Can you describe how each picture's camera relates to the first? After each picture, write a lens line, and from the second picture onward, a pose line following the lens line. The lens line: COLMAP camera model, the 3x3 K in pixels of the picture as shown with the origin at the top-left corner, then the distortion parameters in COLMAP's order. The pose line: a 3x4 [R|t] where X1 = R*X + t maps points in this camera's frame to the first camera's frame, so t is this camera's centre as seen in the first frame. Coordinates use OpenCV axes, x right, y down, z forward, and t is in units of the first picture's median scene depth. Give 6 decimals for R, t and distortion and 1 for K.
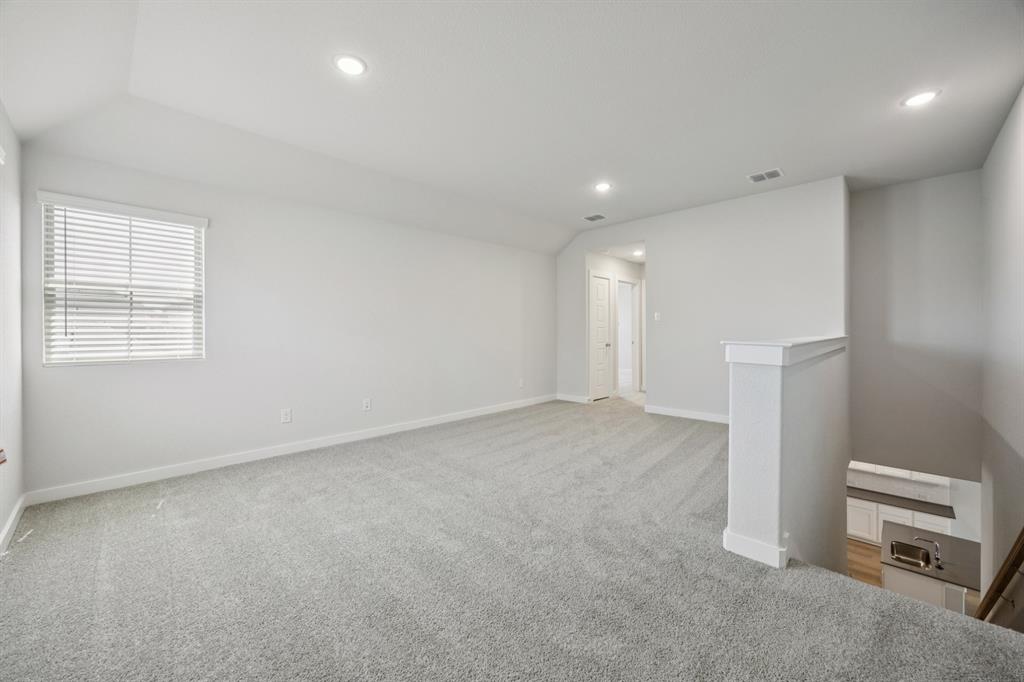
lens RADIAL K [[392.9, 0, 509.6], [0, 392.9, 336.2], [0, 0, 1]] dist [-0.002068, 0.000913]
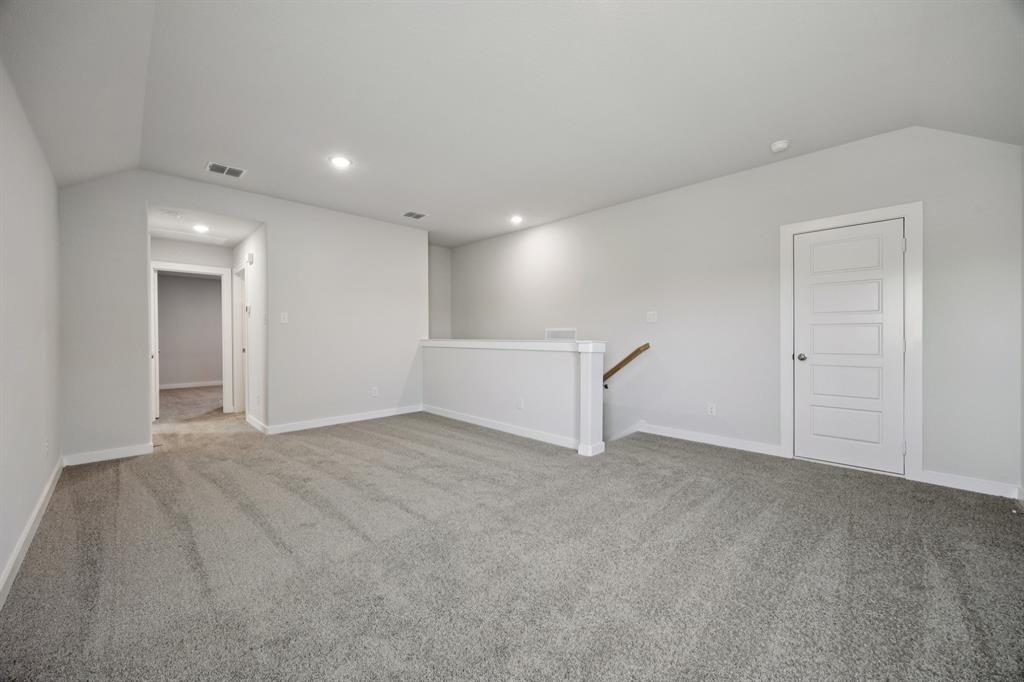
lens RADIAL K [[392.9, 0, 509.5], [0, 392.9, 338.5], [0, 0, 1]] dist [-0.002068, 0.000913]
pose [[0.023366, -0.006417, 0.999706, -0.682578], [0.005390, 0.999966, 0.006293, -0.010840], [-0.999712, 0.005242, 0.023399, 0.714899]]
